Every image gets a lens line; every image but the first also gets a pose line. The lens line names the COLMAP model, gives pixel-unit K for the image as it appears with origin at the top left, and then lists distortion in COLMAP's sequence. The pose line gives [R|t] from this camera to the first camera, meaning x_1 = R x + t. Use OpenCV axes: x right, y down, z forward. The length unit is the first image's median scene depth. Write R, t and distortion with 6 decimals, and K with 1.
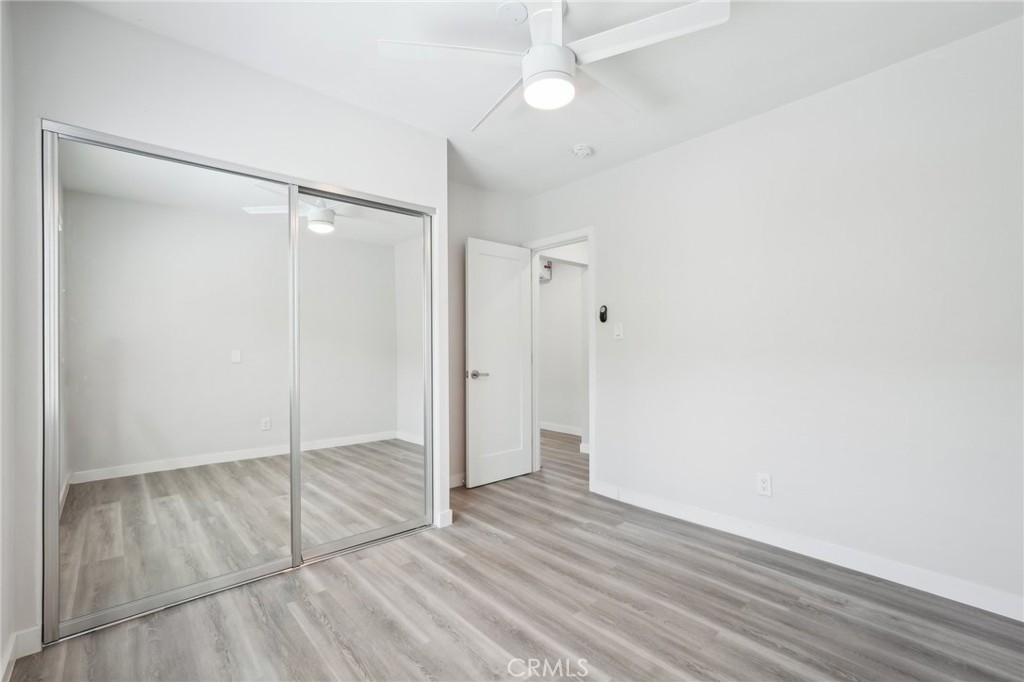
lens RADIAL K [[465.5, 0, 506.0], [0, 465.5, 342.3], [0, 0, 1]] dist [-0.002284, 0.000656]
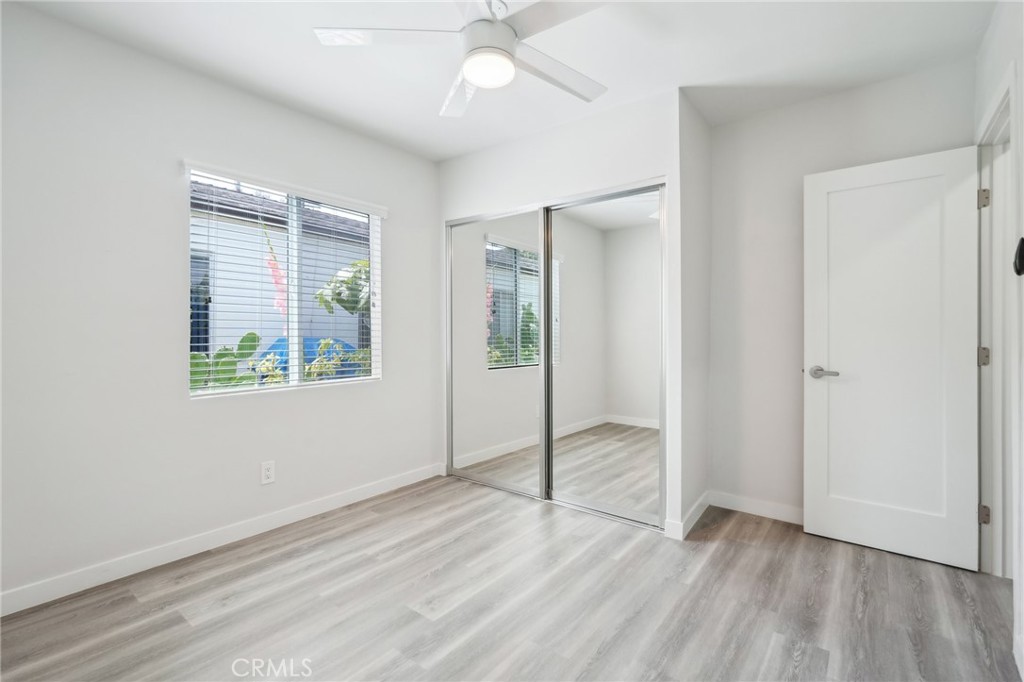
lens RADIAL K [[465.5, 0, 506.0], [0, 465.5, 342.3], [0, 0, 1]] dist [-0.002284, 0.000656]
pose [[0.176617, 0.027316, -0.983901, 0.809532], [0.012239, 0.999477, 0.029946, -0.001018], [0.984204, -0.017331, 0.176190, 0.668911]]
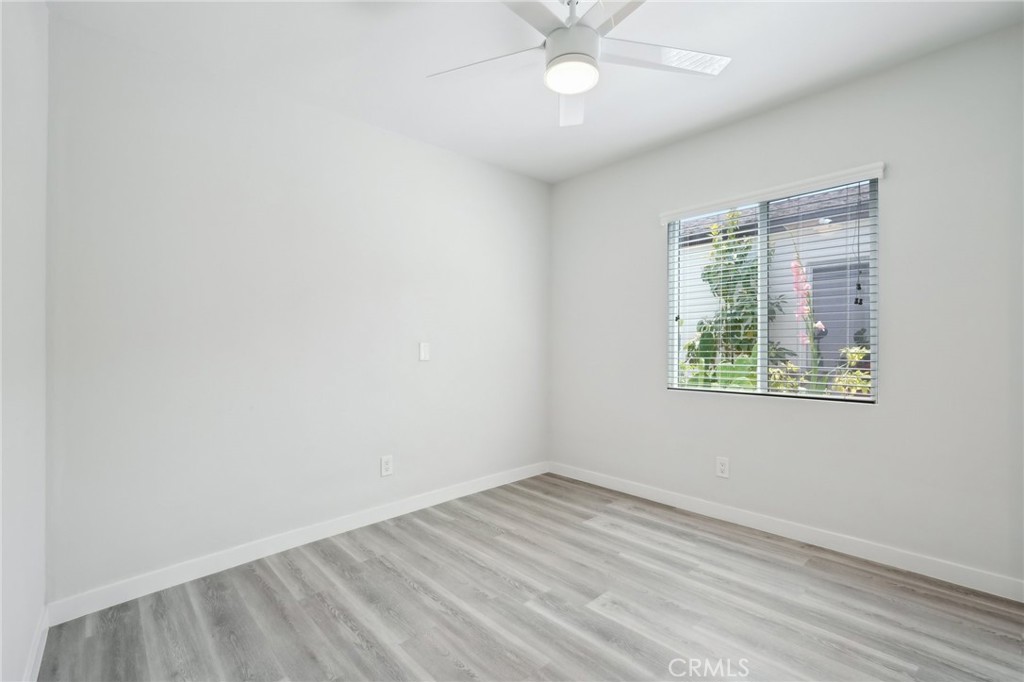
lens RADIAL K [[463.9, 0, 522.4], [0, 463.9, 344.9], [0, 0, 1]] dist [0.017813, 0.000238]
pose [[-0.998891, 0.017635, -0.043654, 0.182944], [0.017943, 0.999817, -0.006686, 0.014984], [0.043528, -0.007462, -0.999024, 1.521419]]
